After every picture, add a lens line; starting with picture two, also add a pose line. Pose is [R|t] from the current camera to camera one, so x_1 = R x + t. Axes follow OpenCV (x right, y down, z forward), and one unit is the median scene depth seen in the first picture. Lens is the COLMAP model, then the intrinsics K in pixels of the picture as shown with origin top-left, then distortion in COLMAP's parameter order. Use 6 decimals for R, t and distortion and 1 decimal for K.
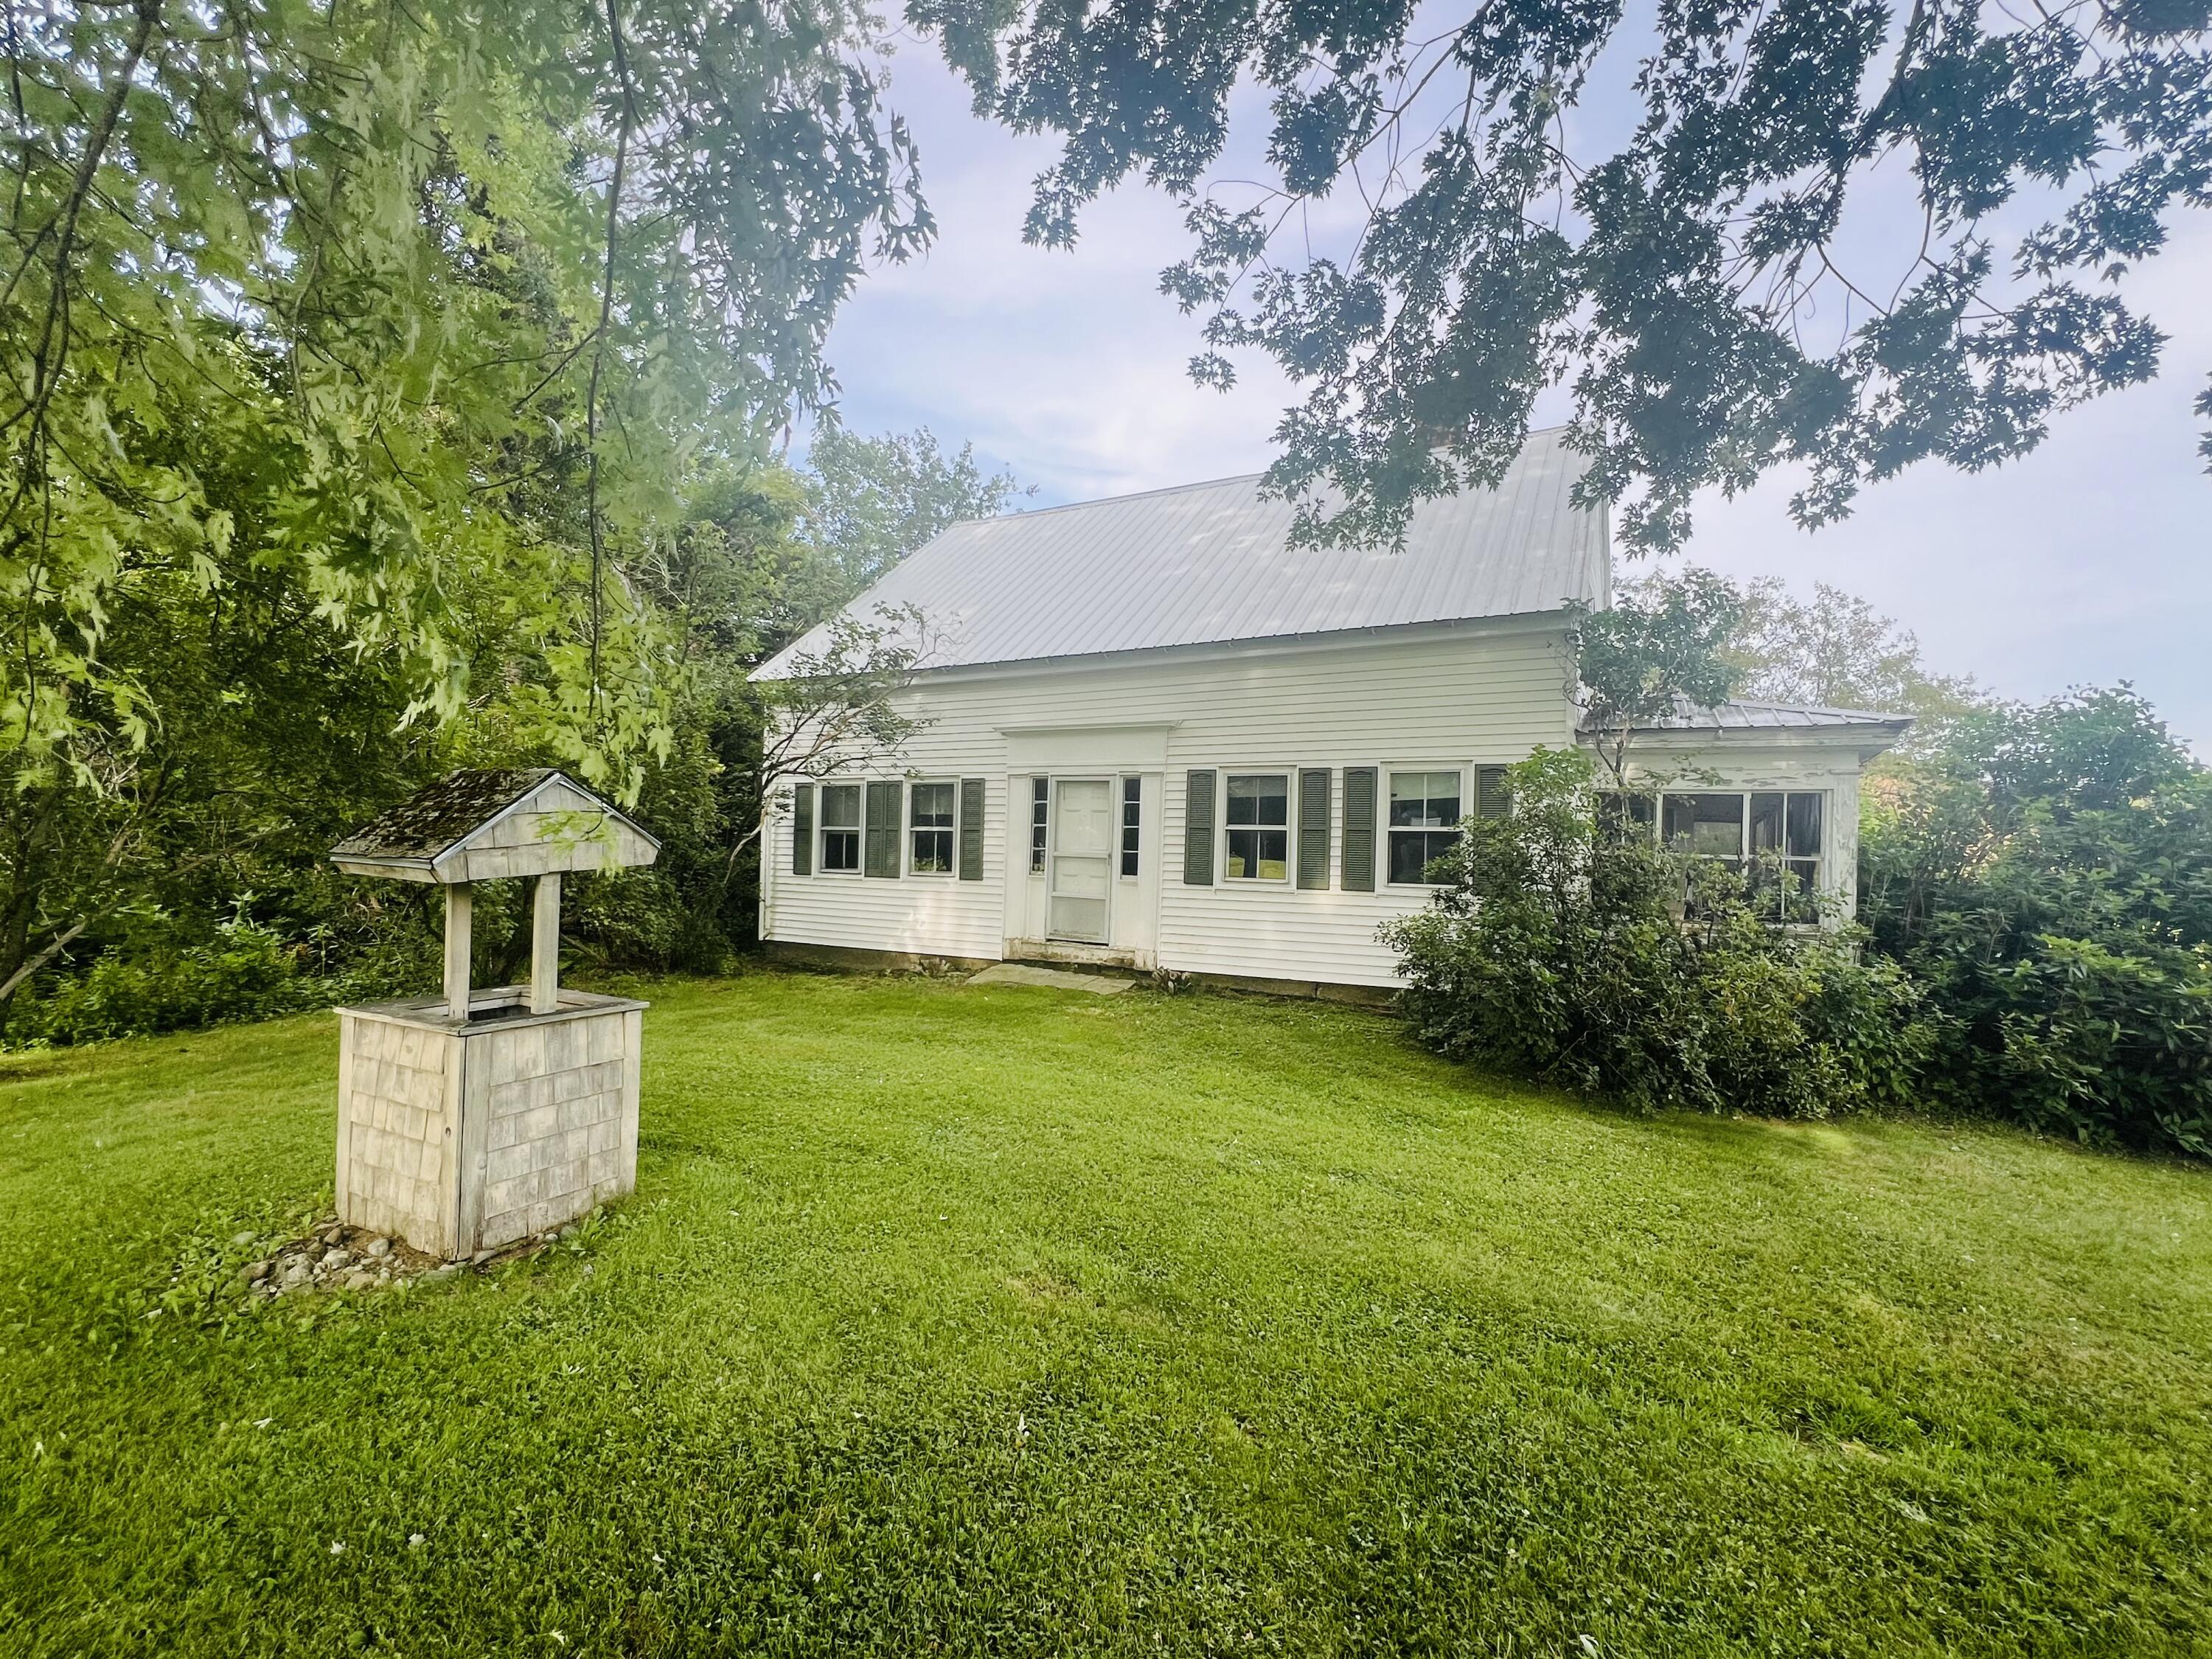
lens RADIAL K [[977.4, 0, 1112.2], [0, 977.4, 836.4], [0, 0, 1]] dist [-0.003645, 0.000238]
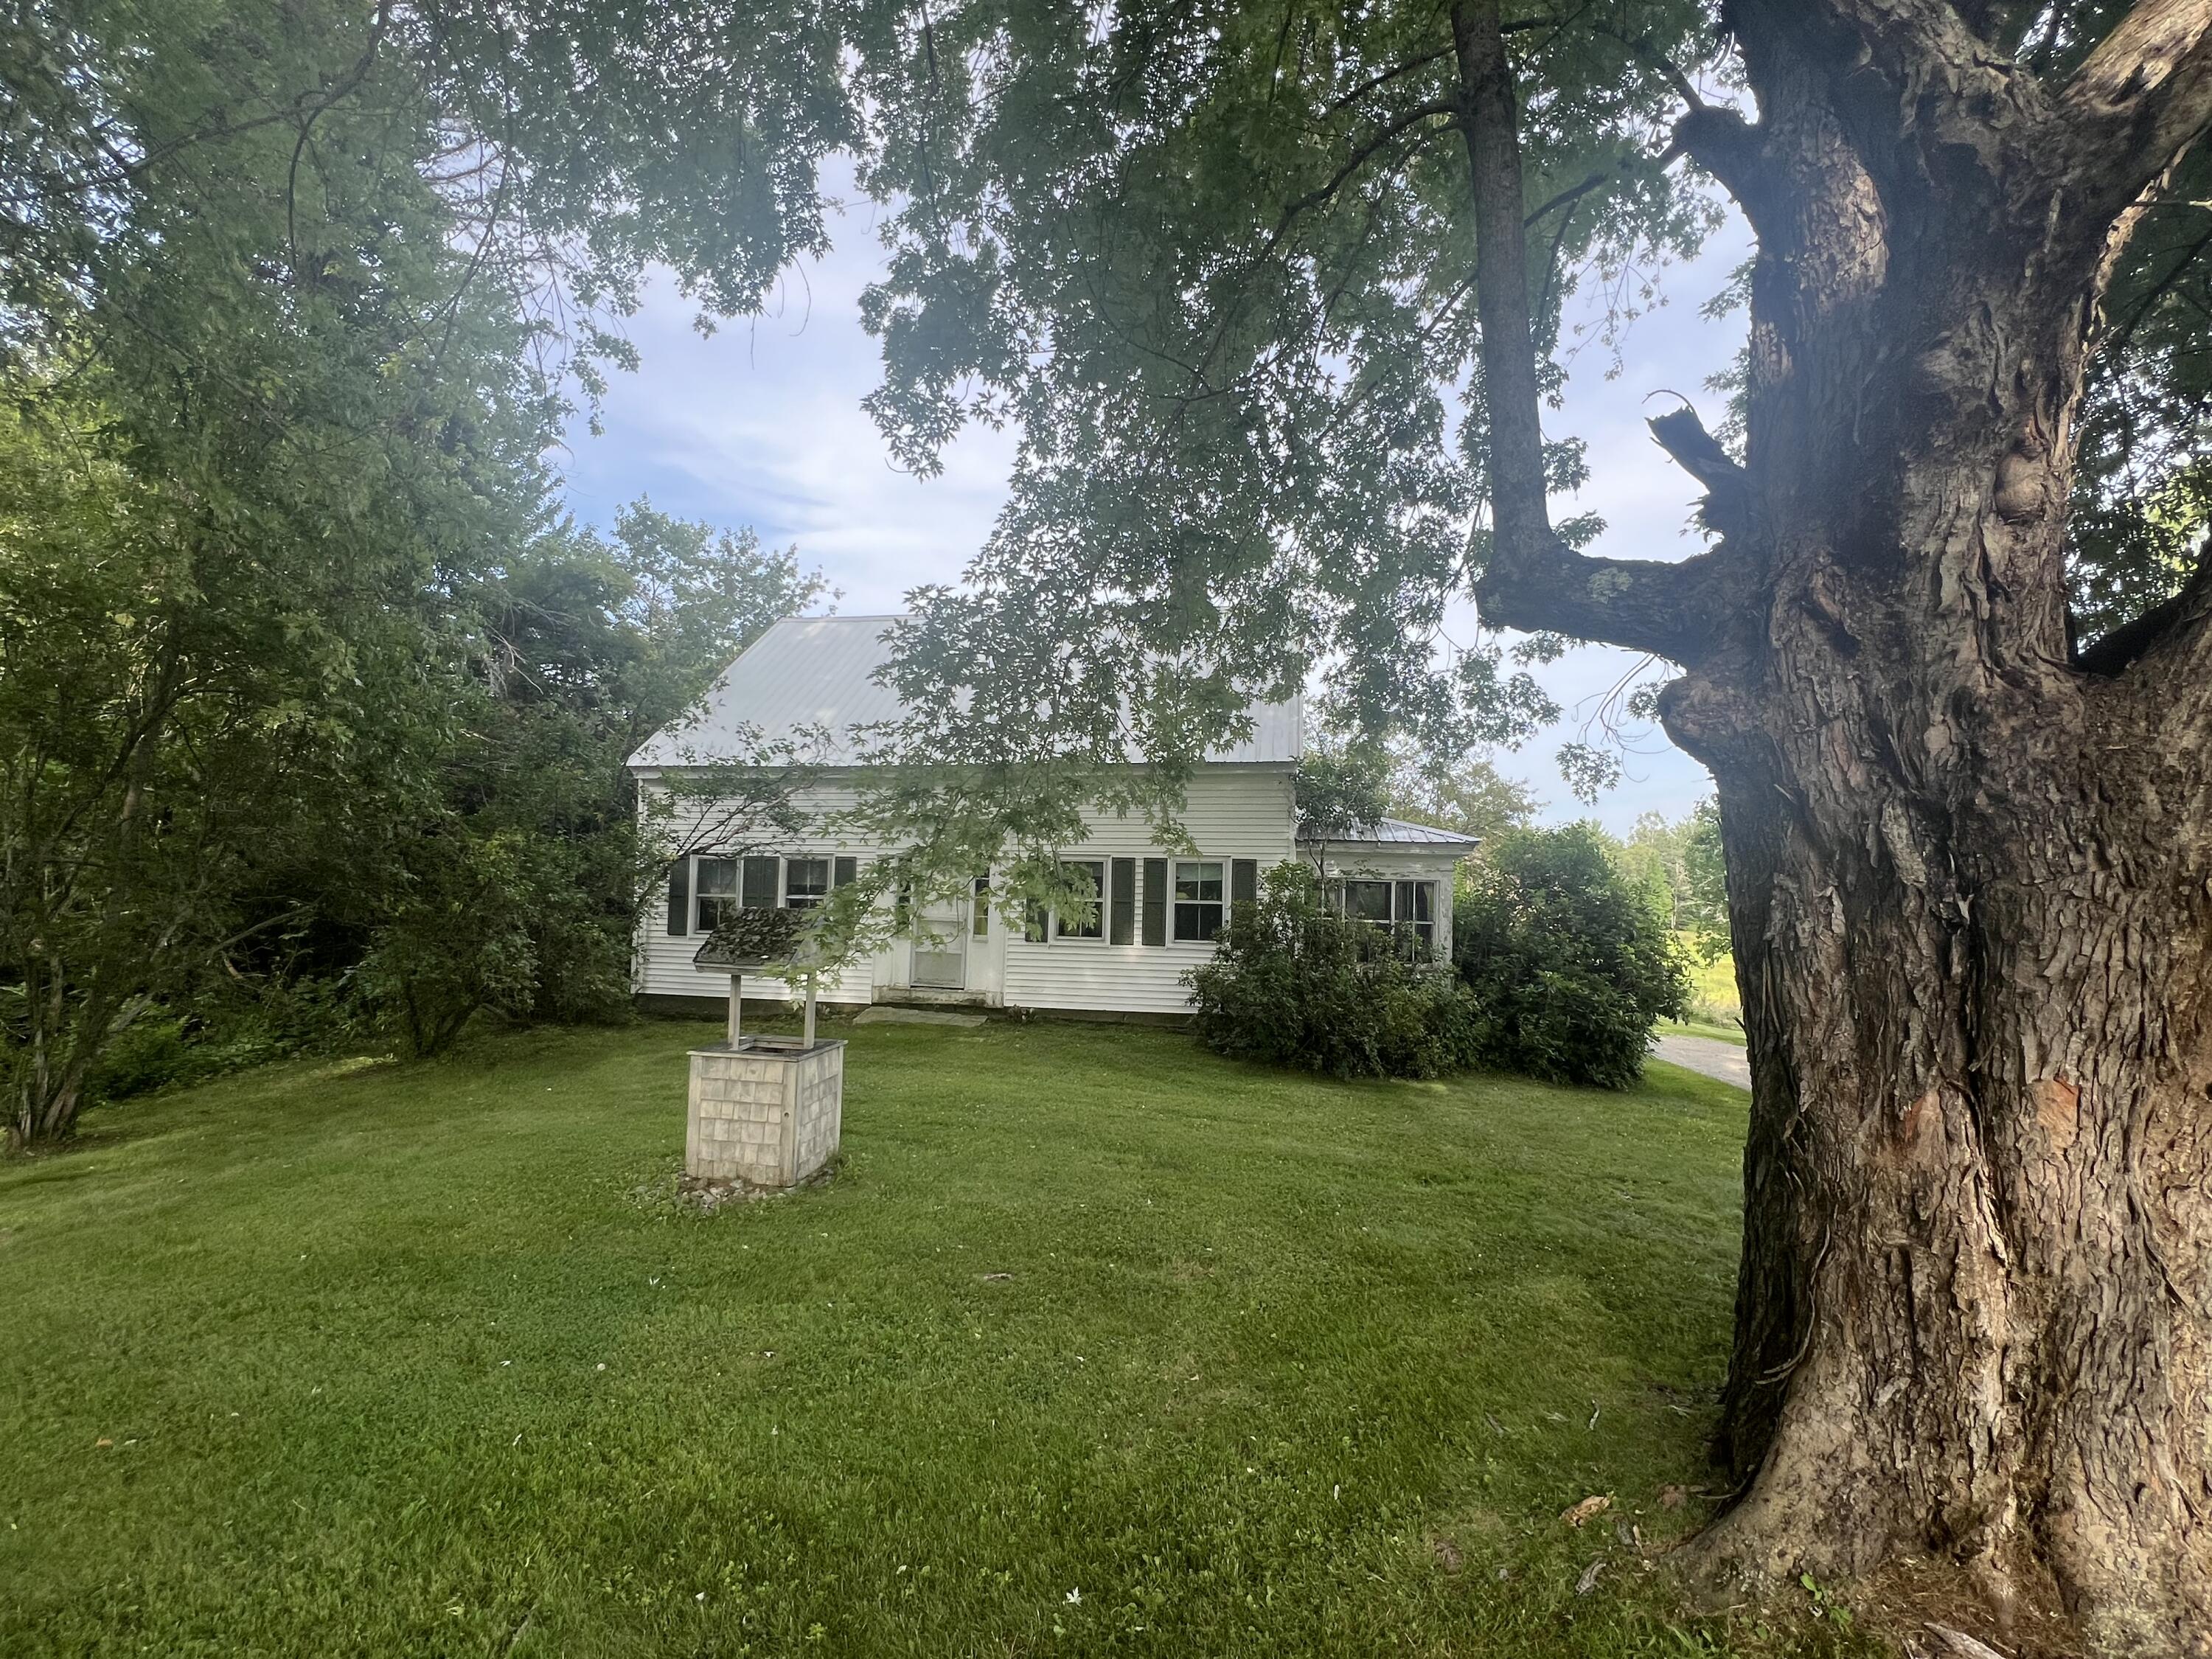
lens RADIAL K [[977.4, 0, 1100.8], [0, 977.4, 827.7], [0, 0, 1]] dist [-0.003645, 0.000238]
pose [[0.956358, 0.015051, 0.291811, -0.264514], [-0.003872, 0.999238, -0.038848, -0.066402], [-0.292173, 0.036023, 0.955687, -0.376307]]
